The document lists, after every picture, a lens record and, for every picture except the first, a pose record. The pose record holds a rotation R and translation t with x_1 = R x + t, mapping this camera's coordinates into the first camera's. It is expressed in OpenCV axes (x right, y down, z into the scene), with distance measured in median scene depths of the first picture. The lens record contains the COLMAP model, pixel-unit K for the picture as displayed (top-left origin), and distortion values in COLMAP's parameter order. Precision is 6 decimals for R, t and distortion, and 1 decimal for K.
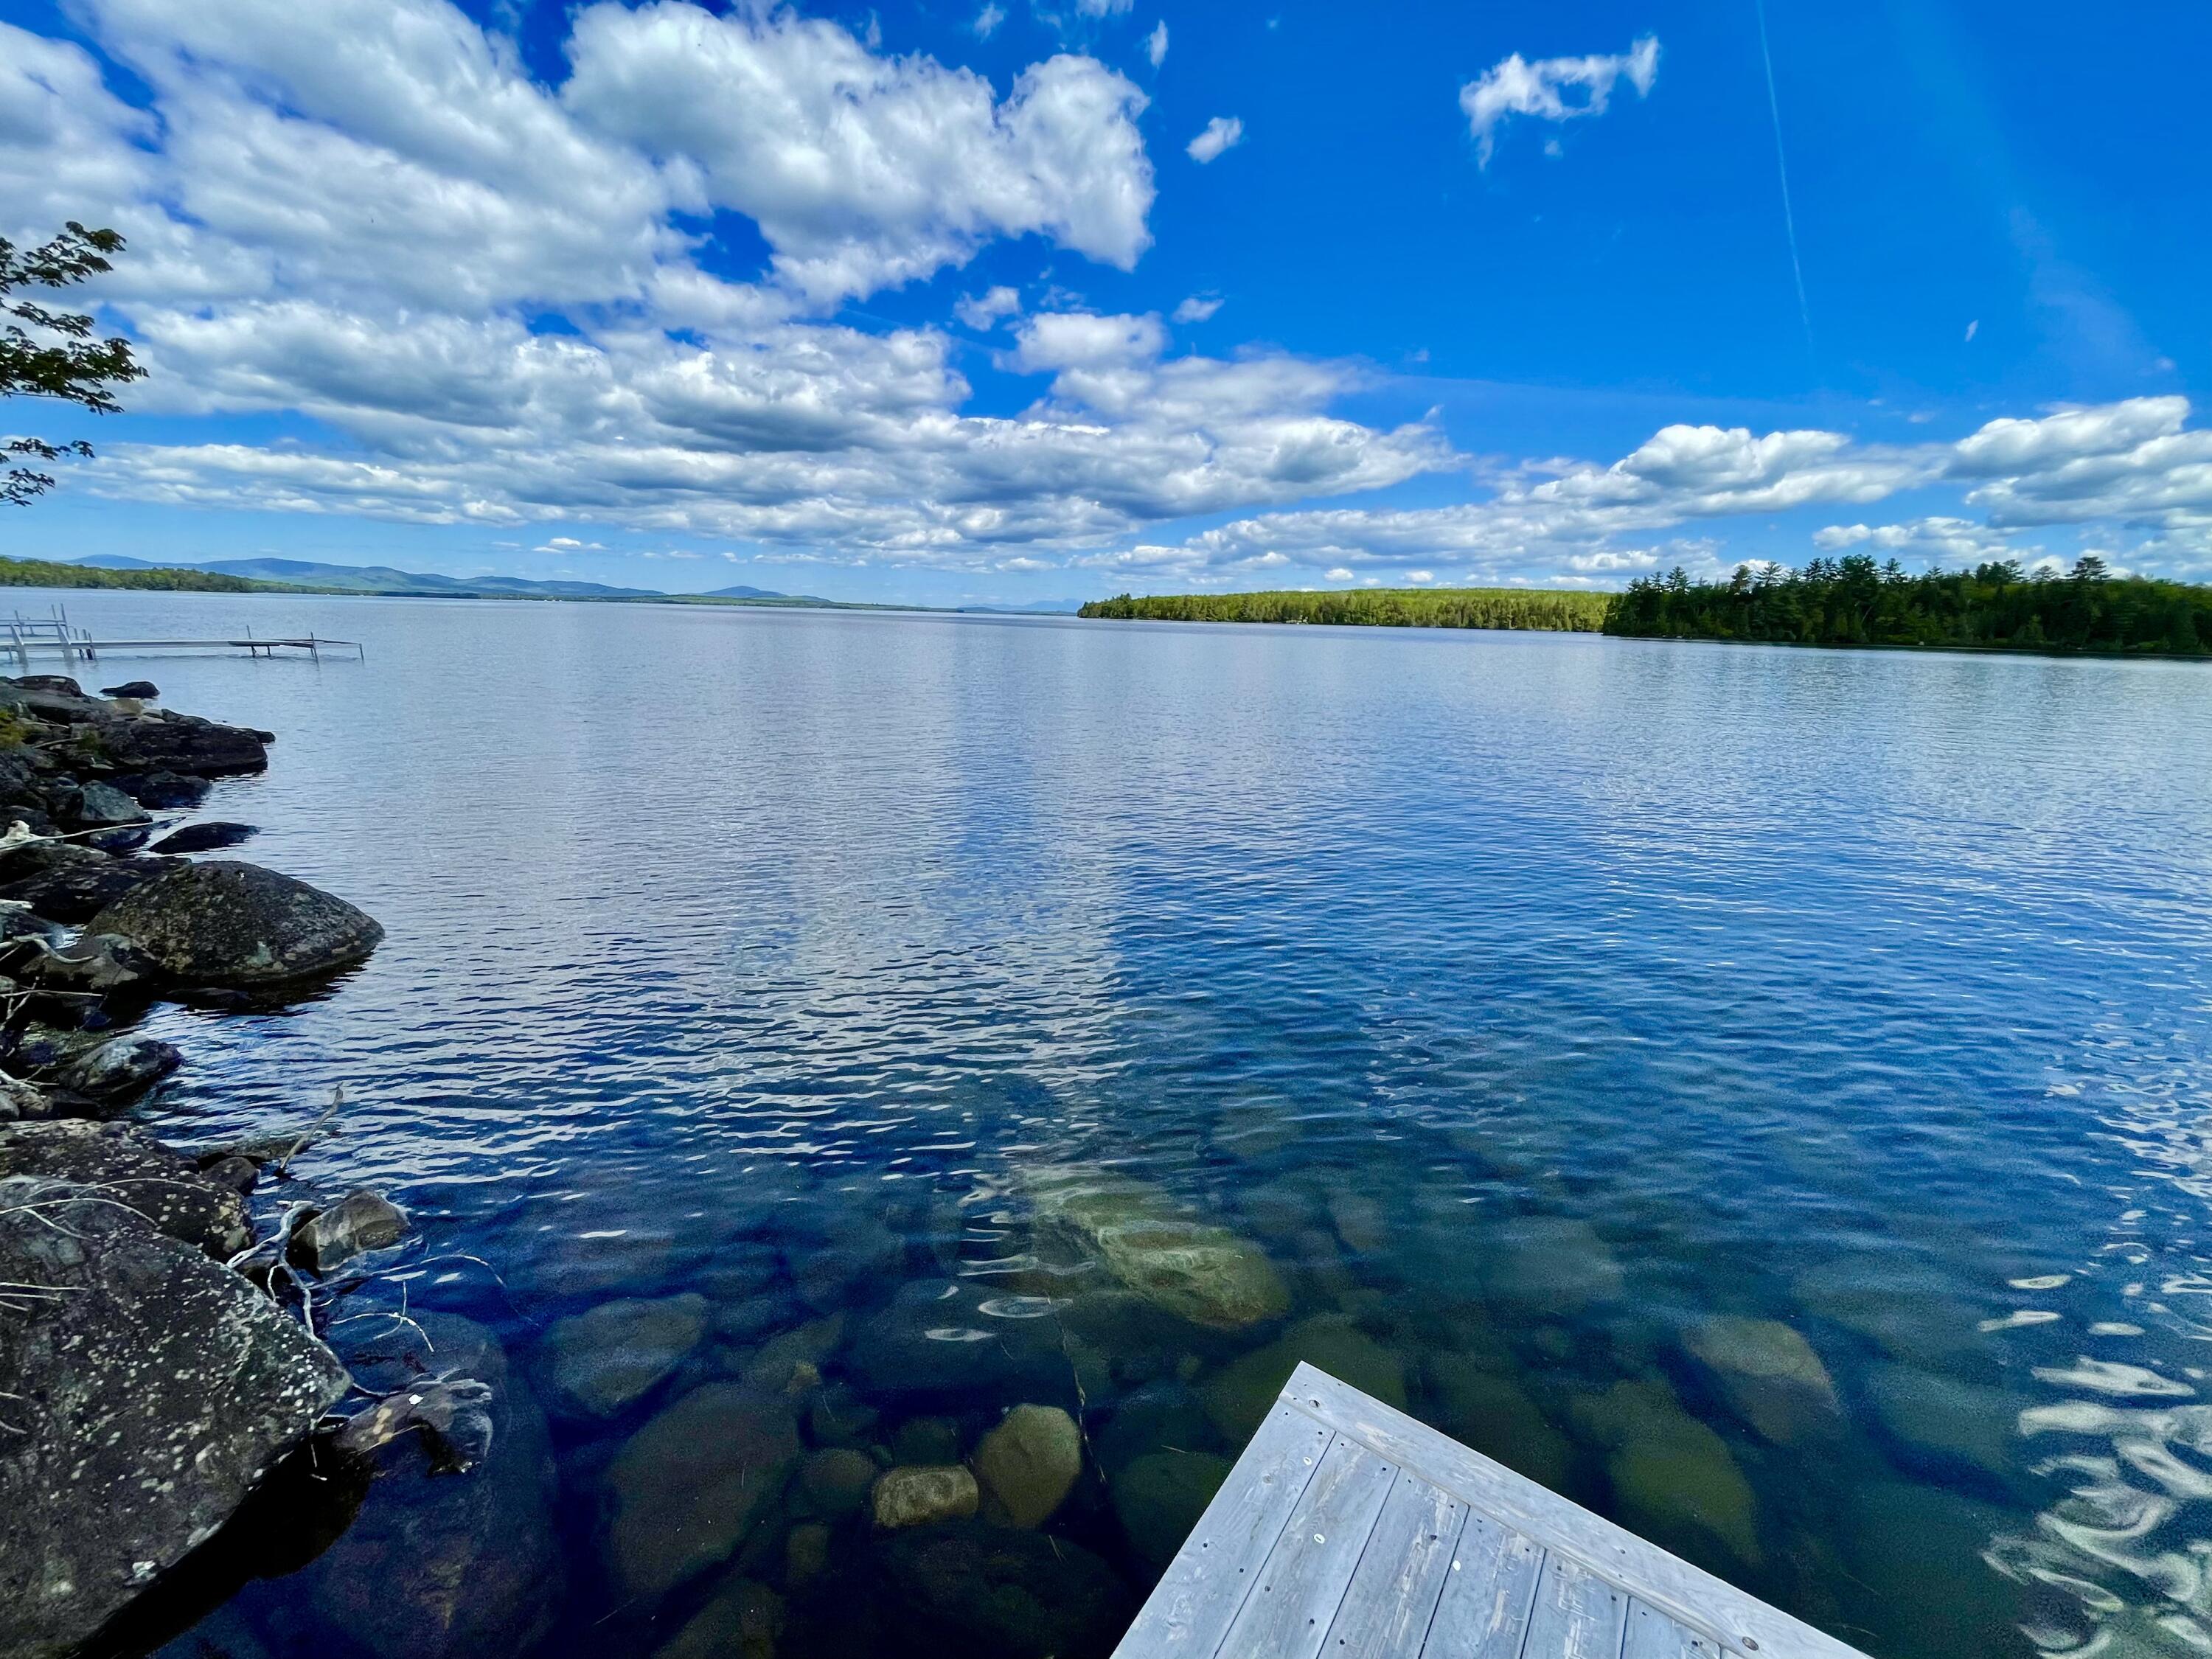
lens RADIAL K [[896.9, 0, 1097.4], [0, 896.9, 822.0], [0, 0, 1]] dist [-0.003620, 0.000017]
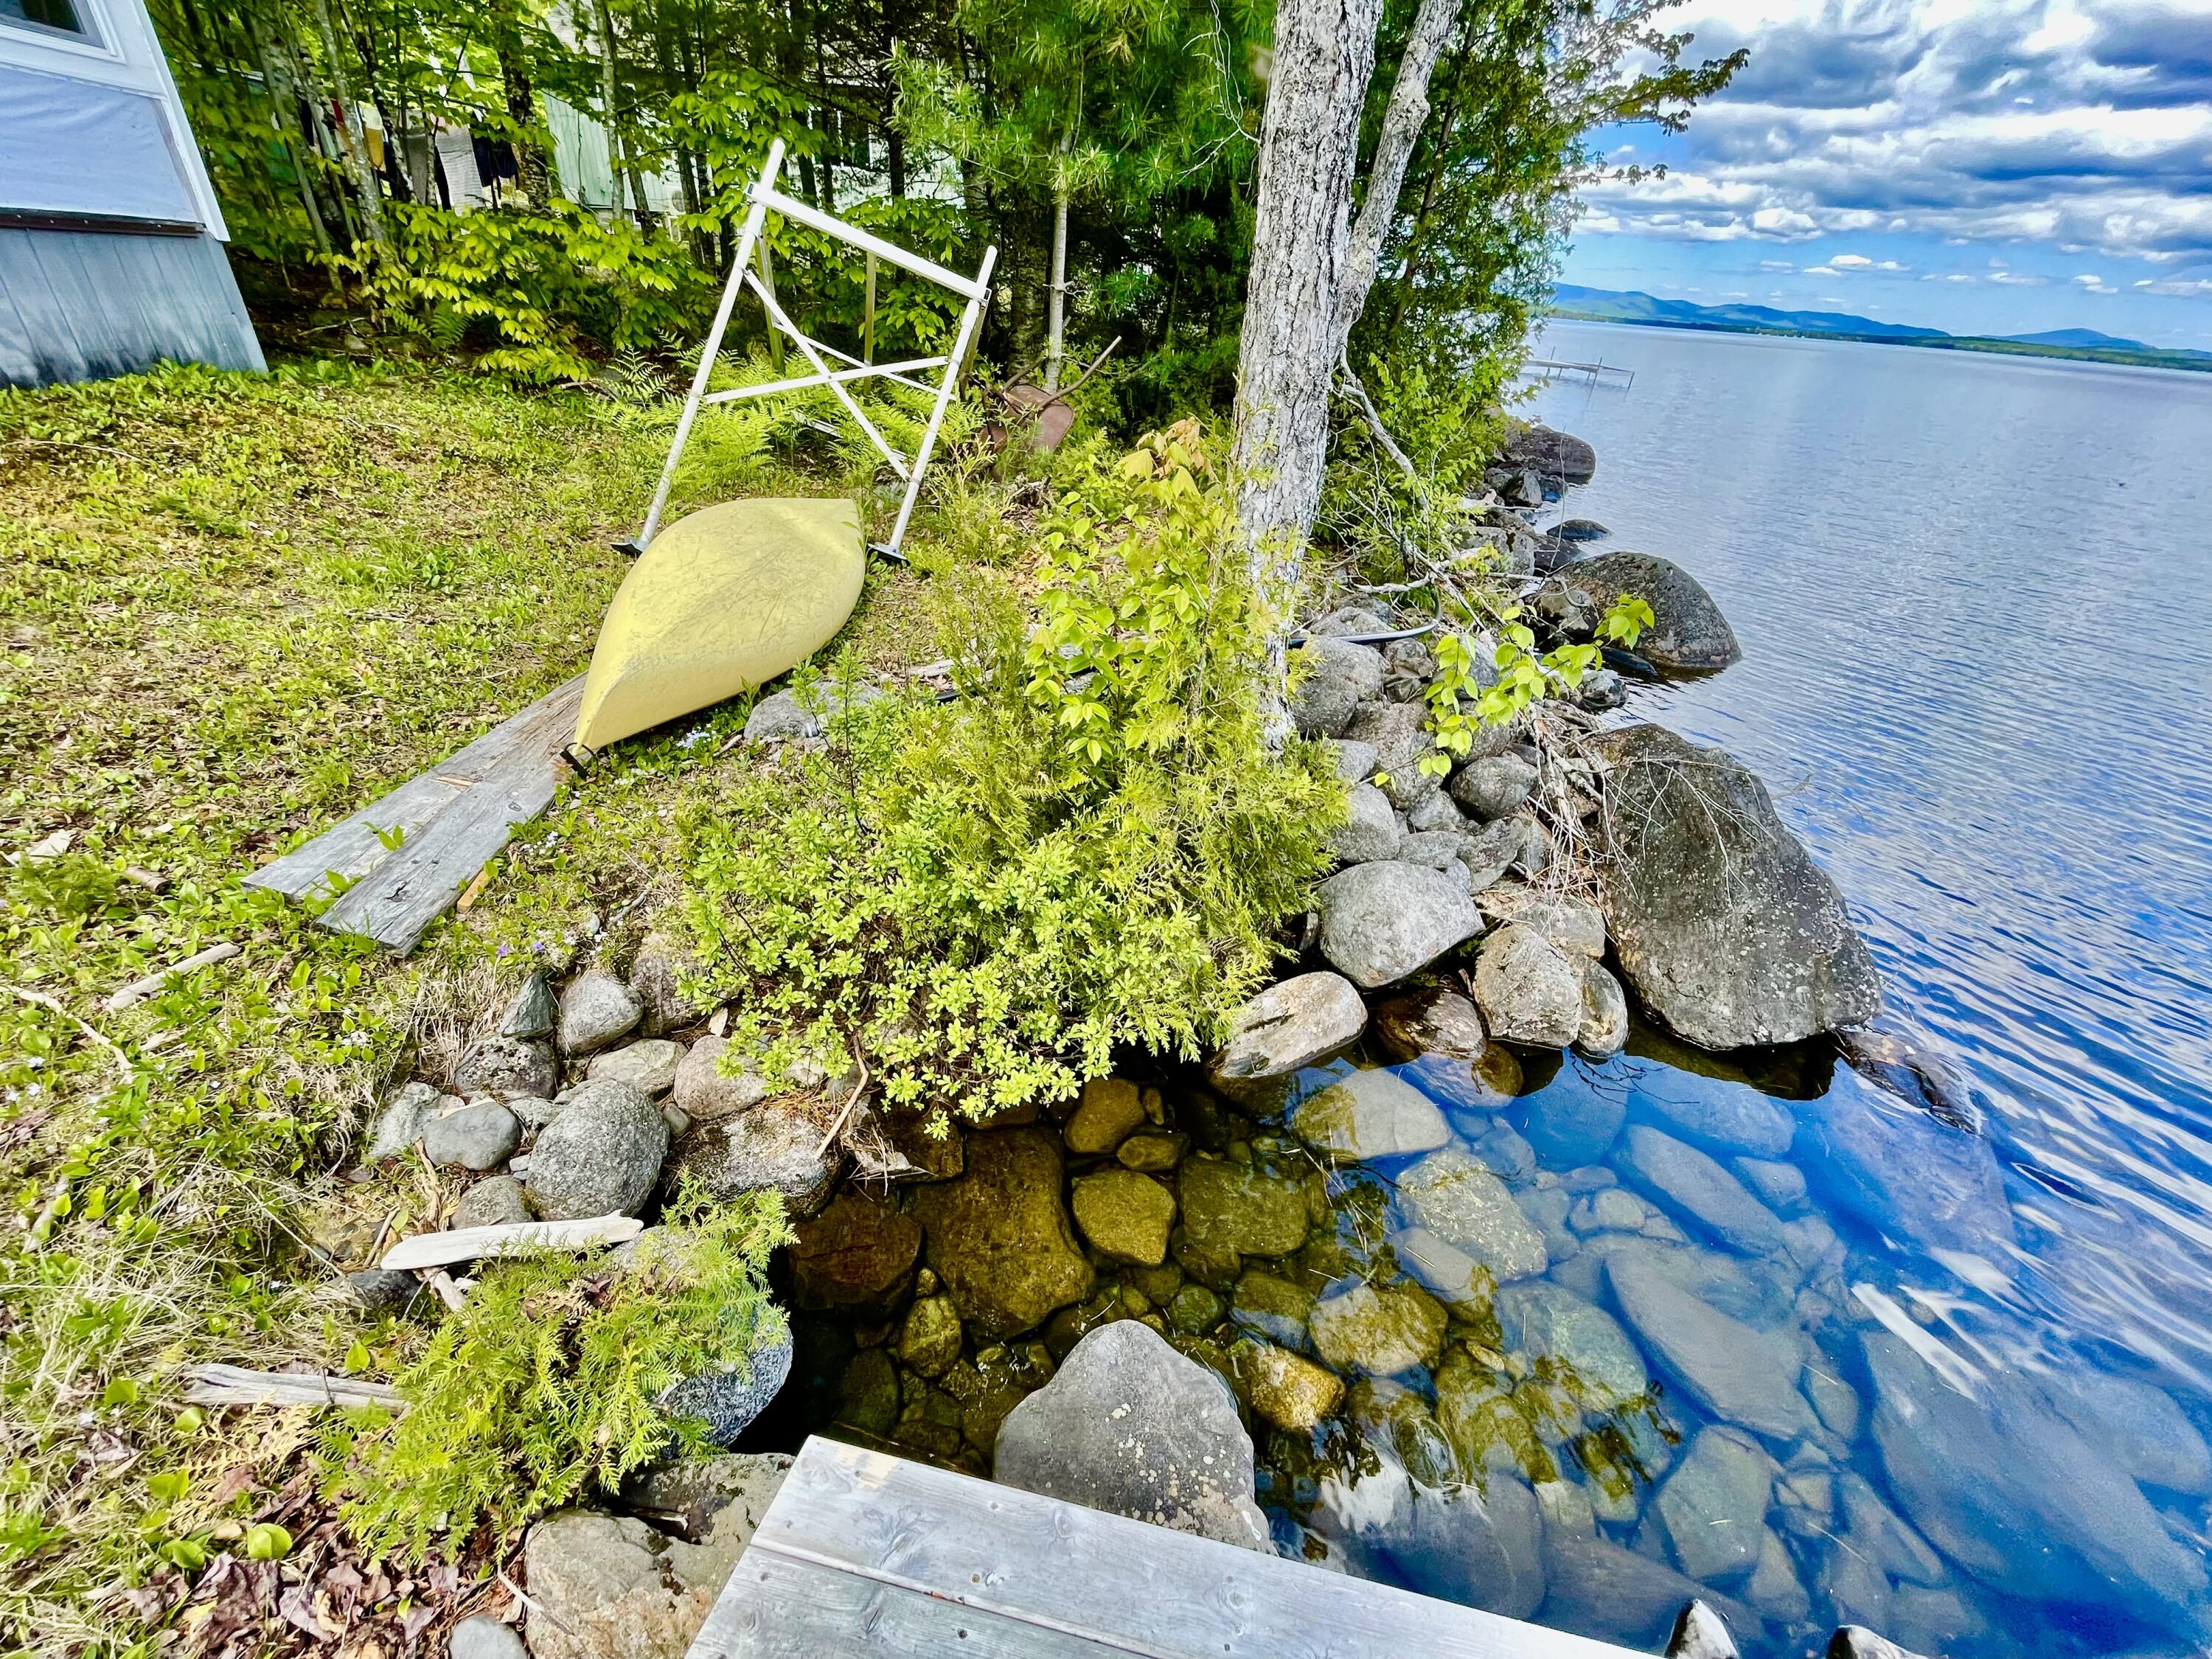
lens RADIAL K [[891.2, 0, 1106.0], [0, 891.2, 829.5], [0, 0, 1]] dist [-0.000520, -0.000193]
pose [[0.428541, 0.477070, -0.767305, -0.110333], [-0.259498, 0.878445, 0.401242, 0.044837], [0.865456, 0.027165, 0.500249, -0.138628]]
